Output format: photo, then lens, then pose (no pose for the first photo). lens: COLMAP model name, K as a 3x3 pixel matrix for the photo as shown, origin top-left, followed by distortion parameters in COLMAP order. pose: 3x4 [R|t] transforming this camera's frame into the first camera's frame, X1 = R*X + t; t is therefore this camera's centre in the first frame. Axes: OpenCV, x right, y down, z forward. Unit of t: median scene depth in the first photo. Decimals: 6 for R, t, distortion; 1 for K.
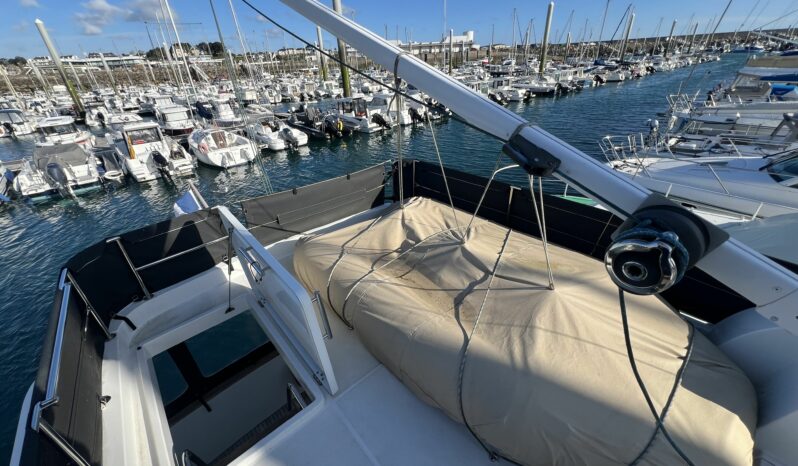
lens RADIAL K [[316.7, 0, 399.0], [0, 316.7, 233.0], [0, 0, 1]] dist [0.000075, -0.000006]
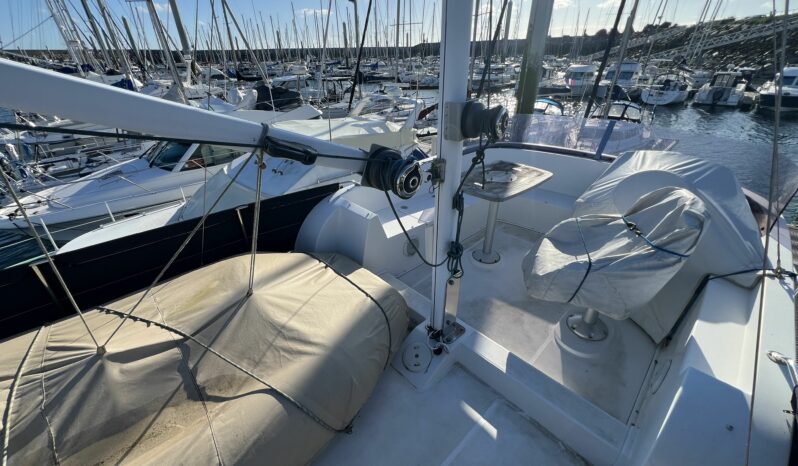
lens RADIAL K [[316.7, 0, 399.0], [0, 316.7, 233.0], [0, 0, 1]] dist [0.000075, -0.000006]
pose [[-0.043602, -0.442048, 0.895931, -0.267424], [0.486555, 0.773848, 0.405492, -0.115366], [-0.872561, 0.453600, 0.181340, 0.253054]]
